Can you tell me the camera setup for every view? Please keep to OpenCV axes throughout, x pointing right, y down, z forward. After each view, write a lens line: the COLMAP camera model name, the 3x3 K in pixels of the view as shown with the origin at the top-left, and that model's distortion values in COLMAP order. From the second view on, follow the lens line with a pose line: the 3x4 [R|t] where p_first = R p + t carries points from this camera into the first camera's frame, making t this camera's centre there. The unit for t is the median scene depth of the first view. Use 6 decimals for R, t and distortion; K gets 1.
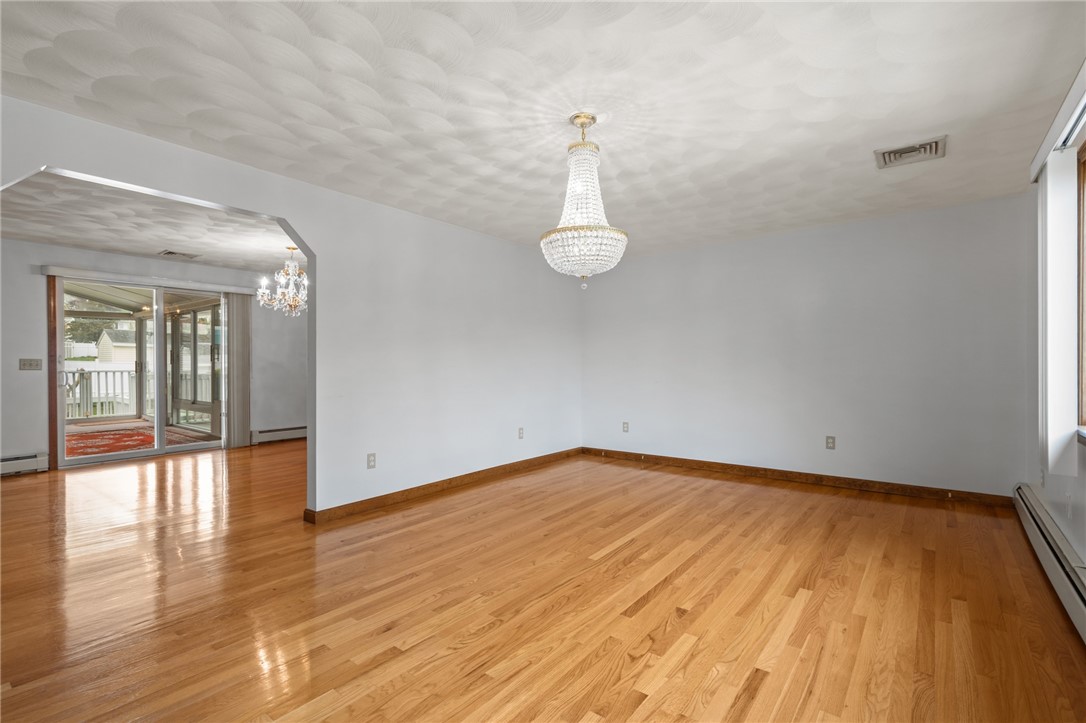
lens RADIAL K [[500.9, 0, 539.8], [0, 500.9, 357.4], [0, 0, 1]] dist [-0.000238, -0.004119]
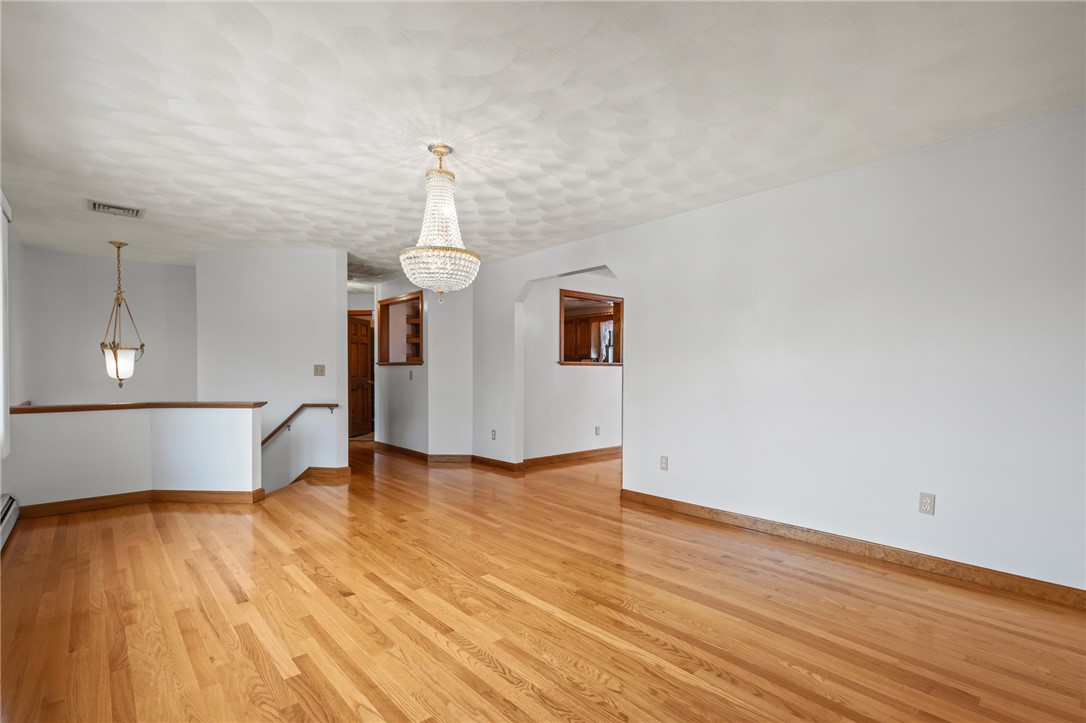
lens RADIAL K [[500.9, 0, 539.9], [0, 500.9, 372.6], [0, 0, 1]] dist [-0.000238, -0.004119]
pose [[-0.169816, 0.007751, -0.985445, 1.017983], [0.006368, 0.999957, 0.006768, 0.012497], [0.985455, -0.005126, -0.169858, 1.267212]]
